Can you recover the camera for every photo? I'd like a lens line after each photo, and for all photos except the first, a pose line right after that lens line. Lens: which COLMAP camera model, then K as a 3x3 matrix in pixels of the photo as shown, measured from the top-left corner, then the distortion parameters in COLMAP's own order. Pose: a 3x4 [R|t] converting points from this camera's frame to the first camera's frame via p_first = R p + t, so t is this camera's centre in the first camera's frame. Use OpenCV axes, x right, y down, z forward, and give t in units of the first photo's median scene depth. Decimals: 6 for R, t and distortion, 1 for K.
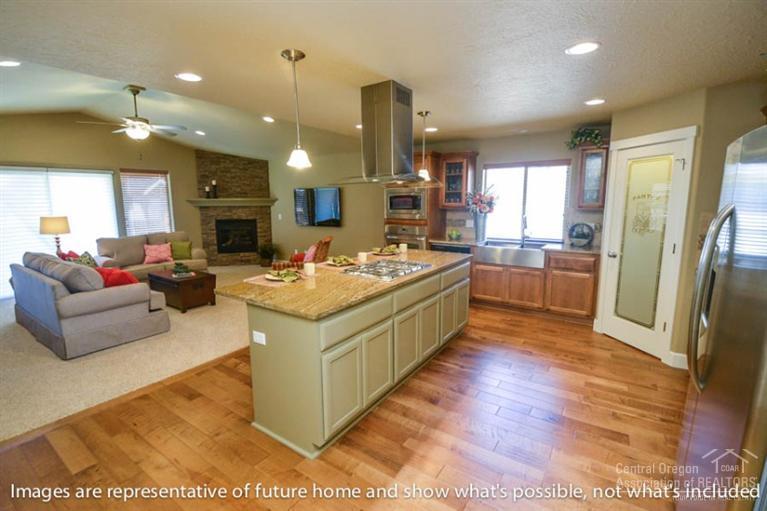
lens RADIAL K [[335.7, 0, 378.9], [0, 335.7, 261.4], [0, 0, 1]] dist [-0.018258, -0.002868]
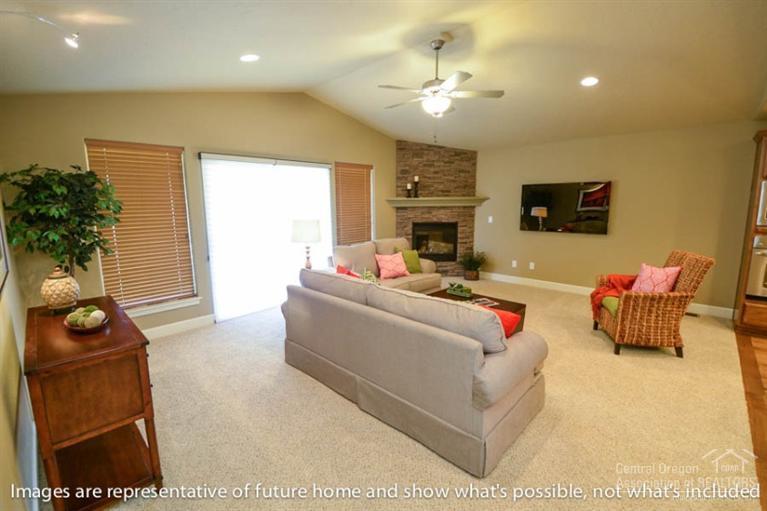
lens RADIAL K [[335.7, 0, 383.3], [0, 335.7, 254.8], [0, 0, 1]] dist [-0.018258, -0.002868]
pose [[0.981486, 0.021228, -0.190354, -0.405331], [-0.025338, 0.999495, -0.019183, -0.026217], [0.189851, 0.023651, 0.981528, 0.160092]]
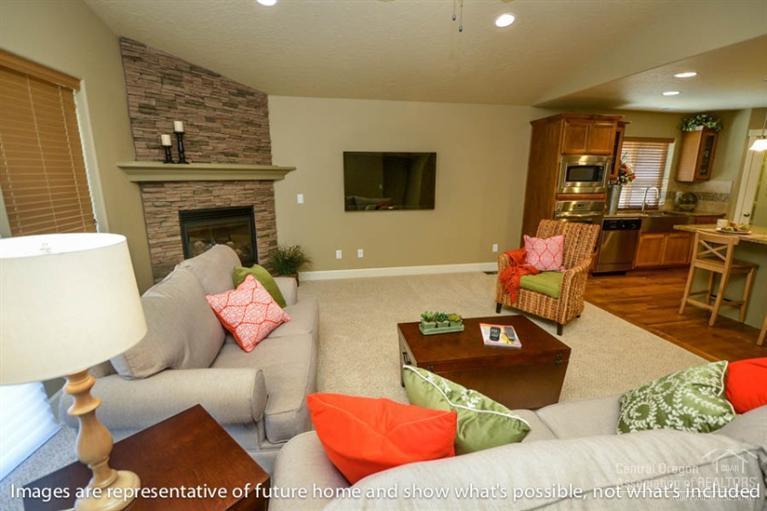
lens RADIAL K [[335.7, 0, 391.7], [0, 335.7, 257.7], [0, 0, 1]] dist [-0.018258, -0.002868]
pose [[0.717768, -0.162325, 0.677097, -0.606994], [0.122714, 0.986715, 0.106467, -0.077706], [-0.685384, 0.006670, 0.728151, 0.488654]]
